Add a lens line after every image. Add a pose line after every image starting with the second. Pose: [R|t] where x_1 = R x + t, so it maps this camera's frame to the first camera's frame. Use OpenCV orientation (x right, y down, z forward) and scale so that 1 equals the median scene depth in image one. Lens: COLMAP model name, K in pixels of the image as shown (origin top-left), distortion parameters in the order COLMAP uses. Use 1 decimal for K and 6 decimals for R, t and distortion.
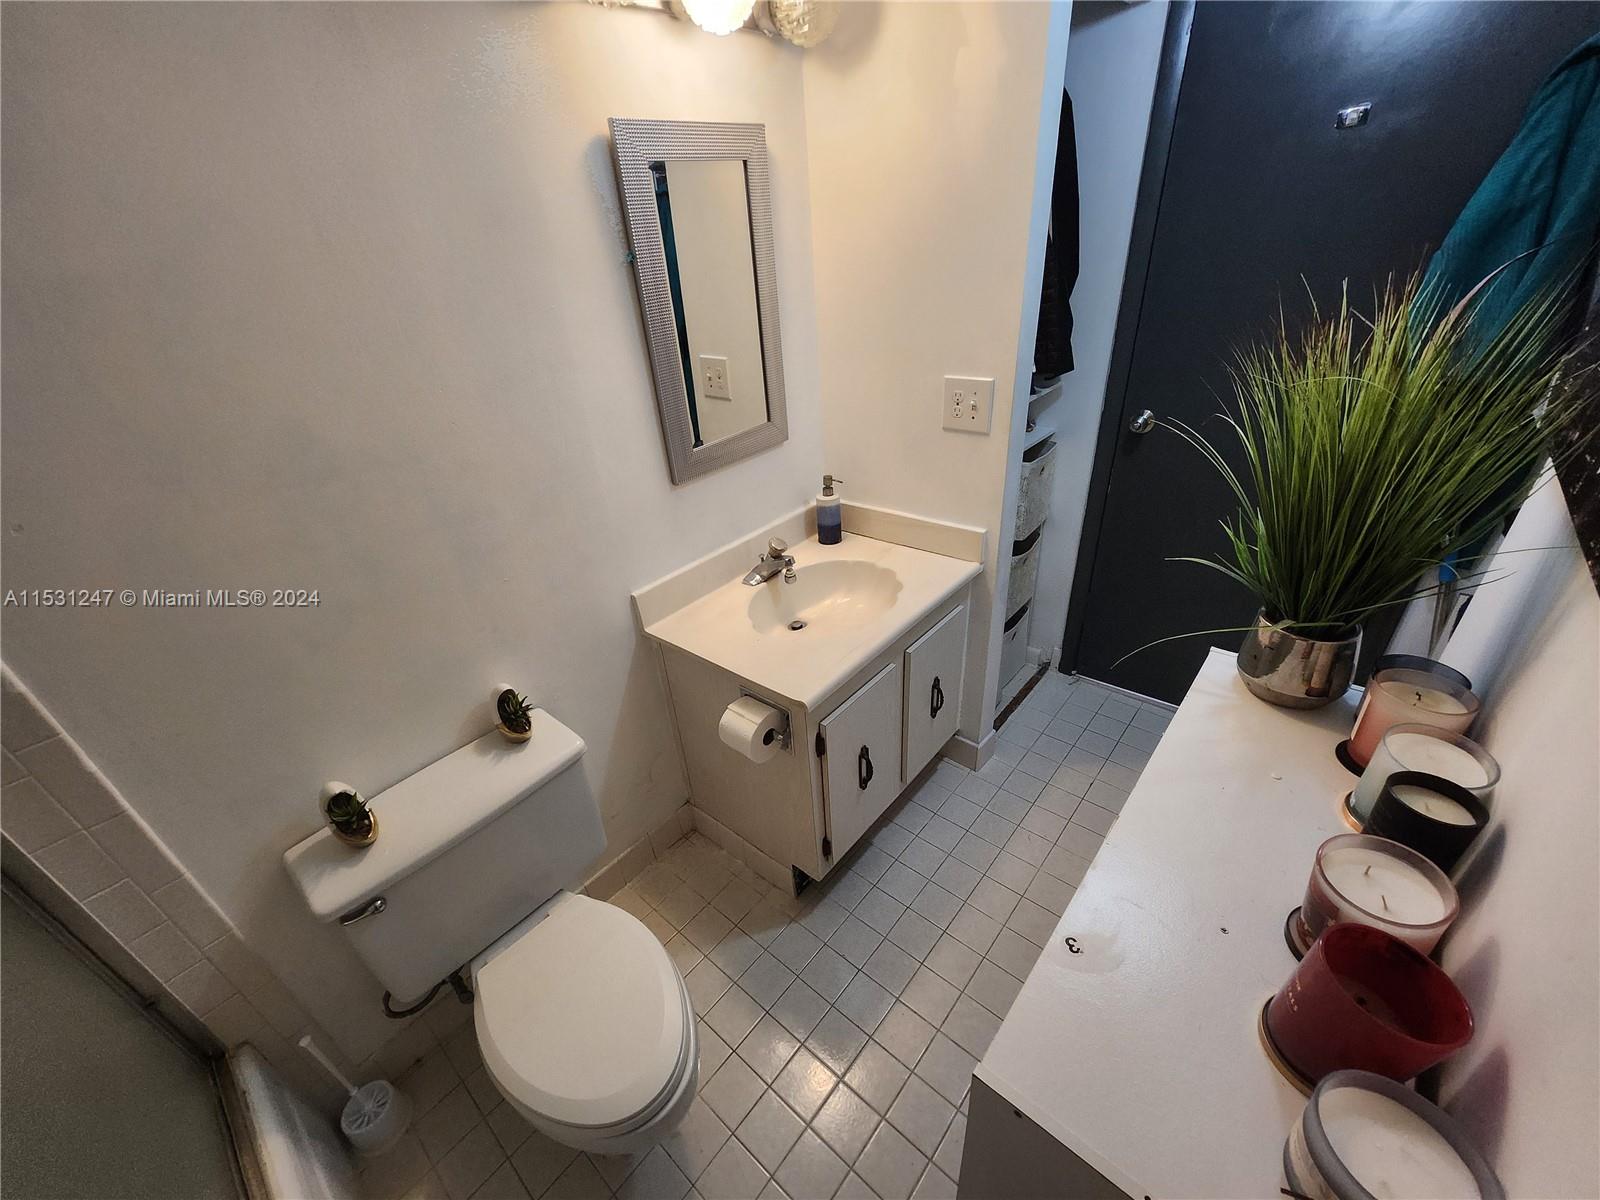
lens RADIAL K [[627.1, 0, 794.3], [0, 627.1, 608.1], [0, 0, 1]] dist [-0.001363, 0.003449]
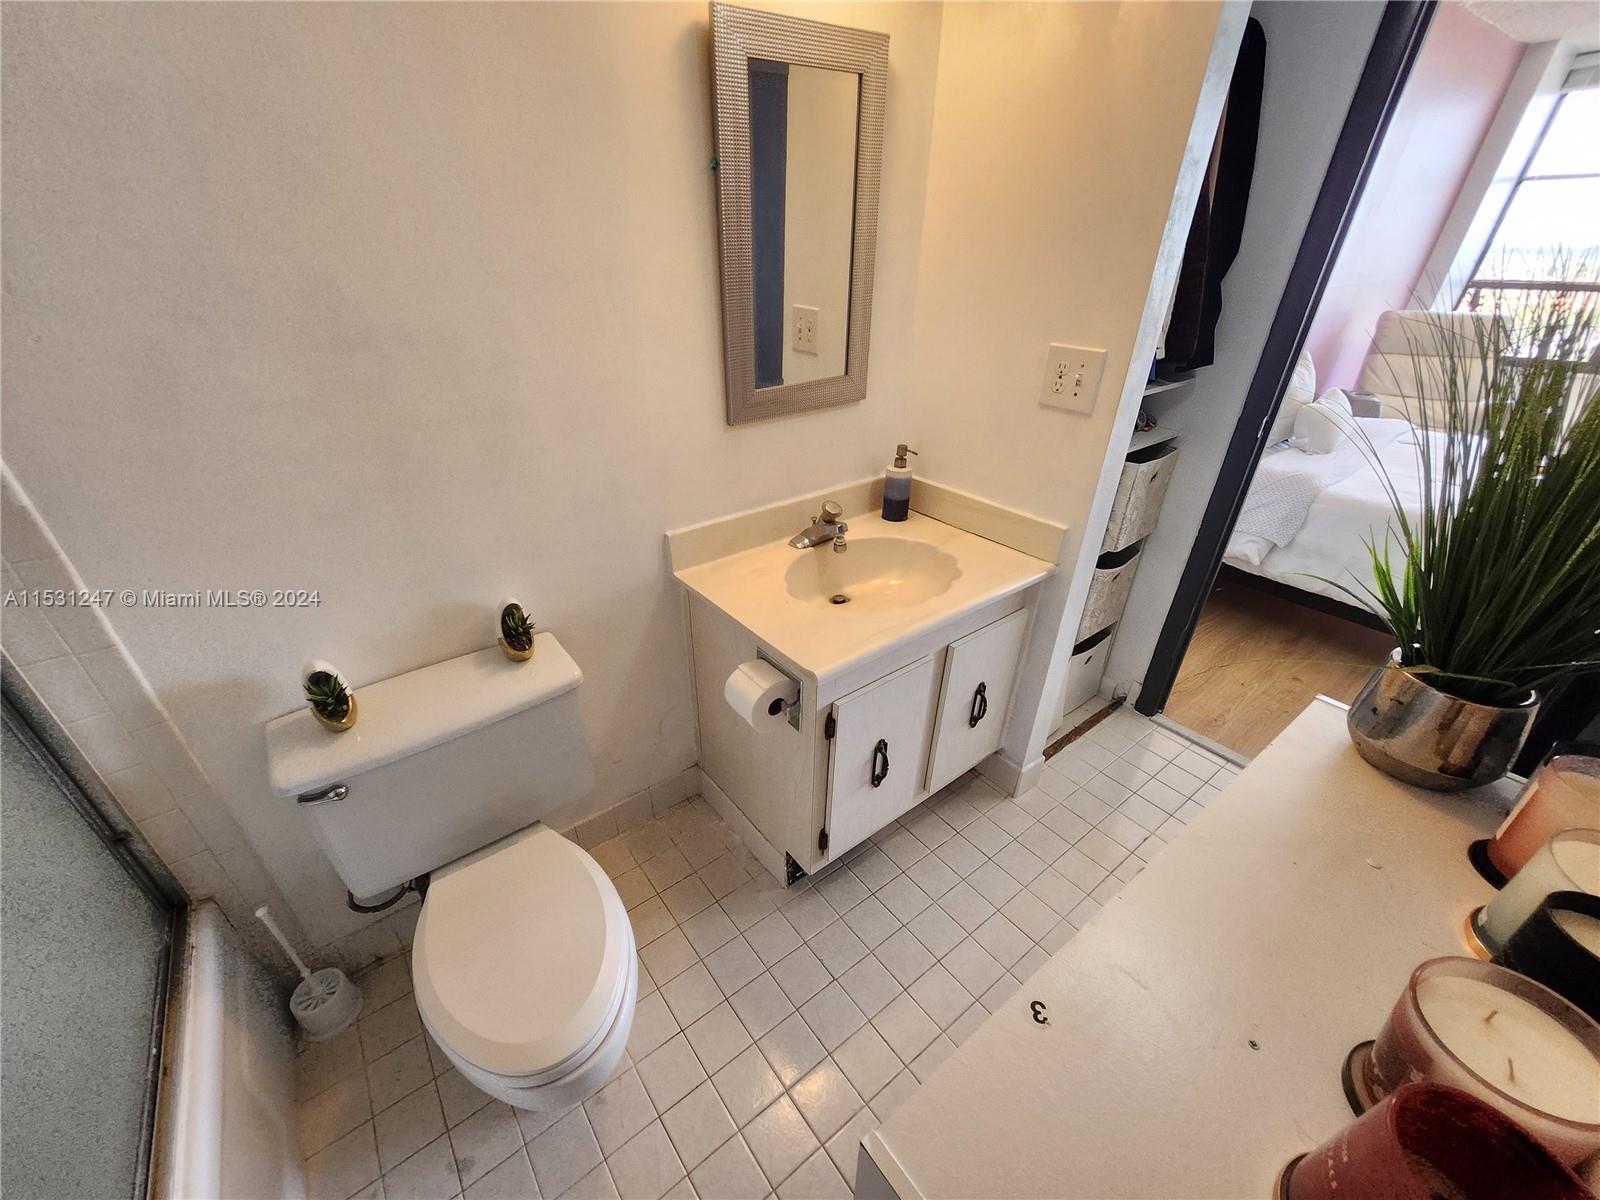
lens RADIAL K [[627.1, 0, 800.2], [0, 627.1, 614.1], [0, 0, 1]] dist [-0.001363, 0.003449]
pose [[0.977034, 0.170082, -0.128361, 0.091361], [-0.168201, 0.985424, 0.025435, 0.045185], [0.130816, -0.003260, 0.991401, 0.105482]]
